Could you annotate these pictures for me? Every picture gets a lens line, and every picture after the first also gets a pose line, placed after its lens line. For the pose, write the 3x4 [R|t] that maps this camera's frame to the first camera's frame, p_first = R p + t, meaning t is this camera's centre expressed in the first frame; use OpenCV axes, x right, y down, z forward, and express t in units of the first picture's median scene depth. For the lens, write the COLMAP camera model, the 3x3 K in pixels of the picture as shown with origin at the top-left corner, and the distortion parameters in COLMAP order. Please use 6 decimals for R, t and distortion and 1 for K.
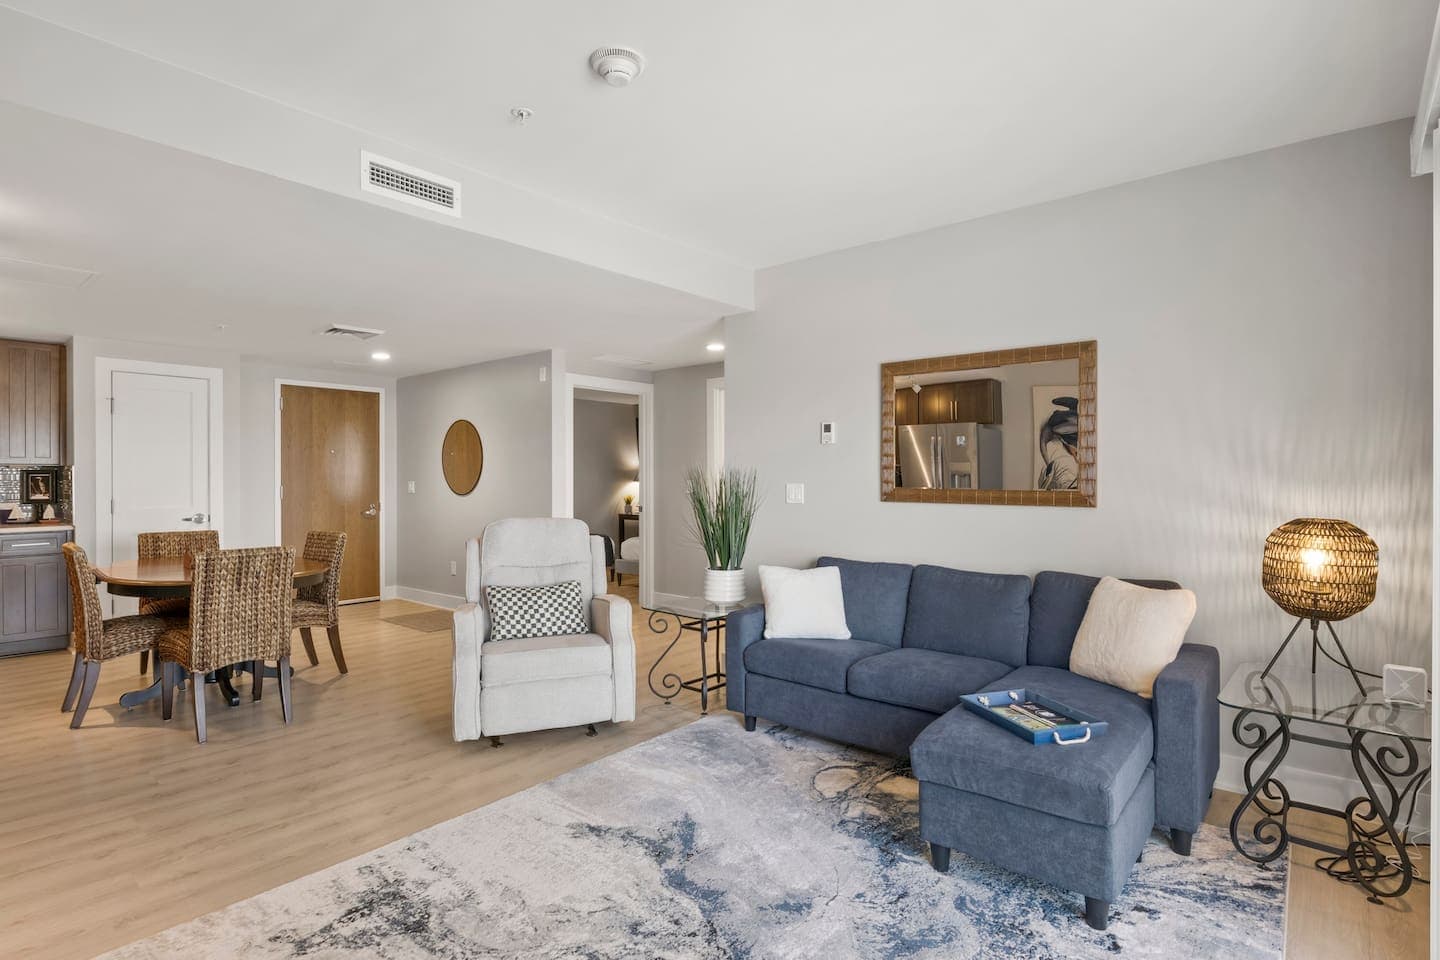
lens RADIAL K [[721.9, 0, 720.0], [0, 721.9, 480.0], [0, 0, 1]] dist [-0.004291, -0.001593]
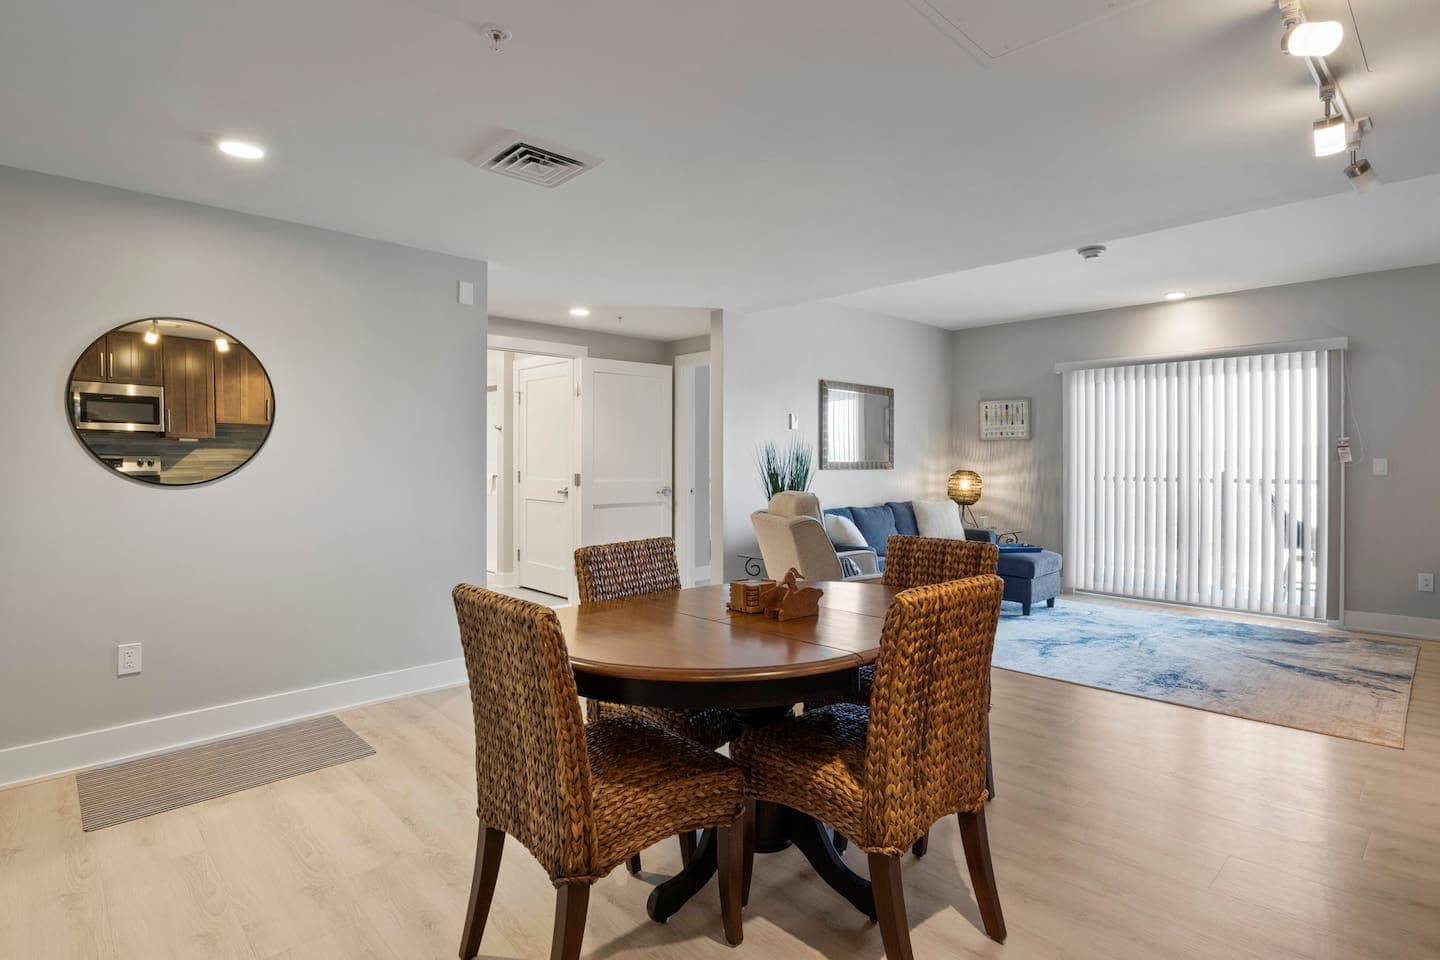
lens RADIAL K [[709.5, 0, 722.7], [0, 709.5, 458.3], [0, 0, 1]] dist [-0.002572, -0.001326]
pose [[0.108591, 0.006460, 0.994066, -1.474384], [0.003125, 0.999972, -0.006839, 0.017023], [-0.994082, 0.003849, 0.108568, 1.192310]]
